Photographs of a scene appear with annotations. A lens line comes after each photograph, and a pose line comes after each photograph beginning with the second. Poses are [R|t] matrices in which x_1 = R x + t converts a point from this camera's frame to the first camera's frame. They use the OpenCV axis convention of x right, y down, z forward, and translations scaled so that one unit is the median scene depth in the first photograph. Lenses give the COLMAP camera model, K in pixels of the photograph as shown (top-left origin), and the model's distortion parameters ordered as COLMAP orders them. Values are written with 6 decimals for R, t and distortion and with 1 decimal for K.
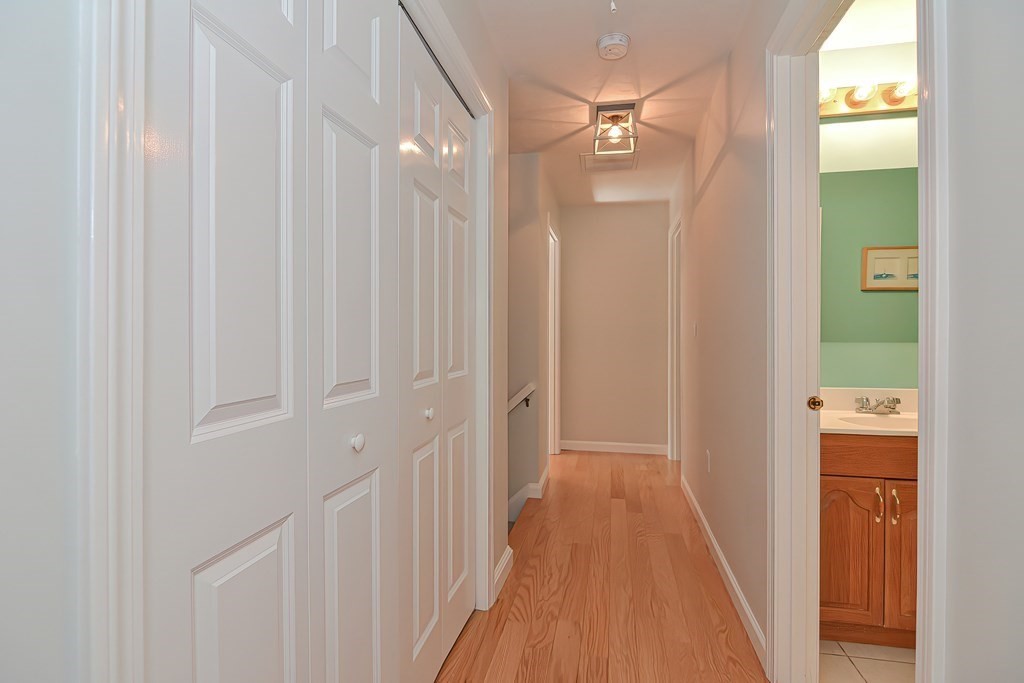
lens RADIAL K [[498.7, 0, 511.4], [0, 498.7, 333.3], [0, 0, 1]] dist [0.000583, -0.000247]
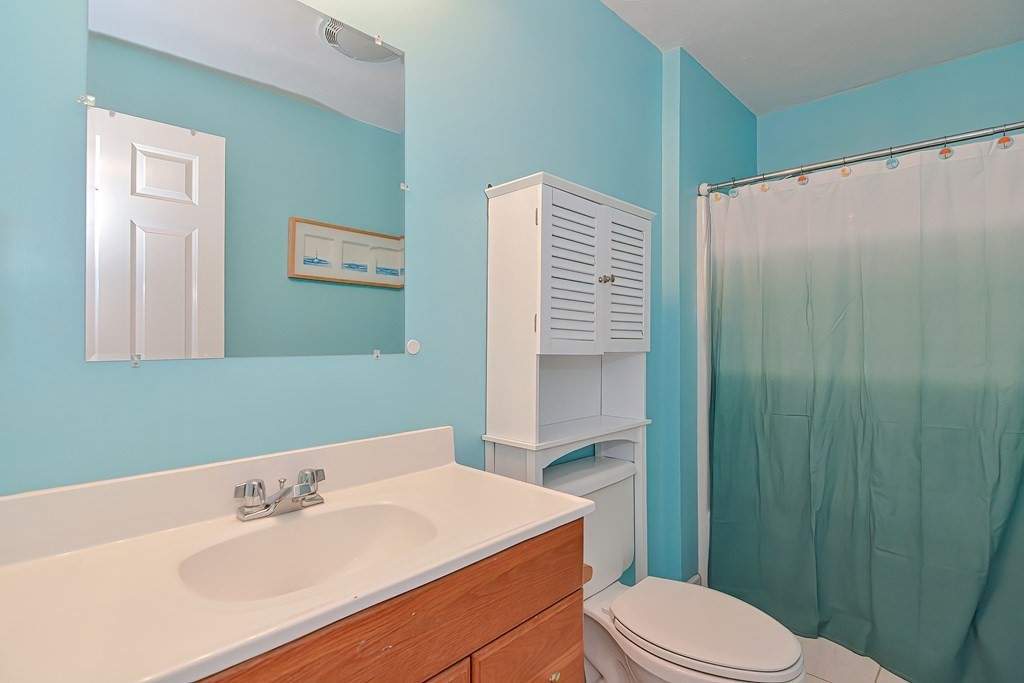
lens RADIAL K [[498.7, 0, 511.4], [0, 498.7, 333.3], [0, 0, 1]] dist [0.000583, -0.000247]
pose [[0.547391, 0.006437, 0.836852, 0.282829], [-0.000915, 0.999974, -0.007094, -0.001541], [-0.836876, 0.003118, 0.547383, 0.346213]]
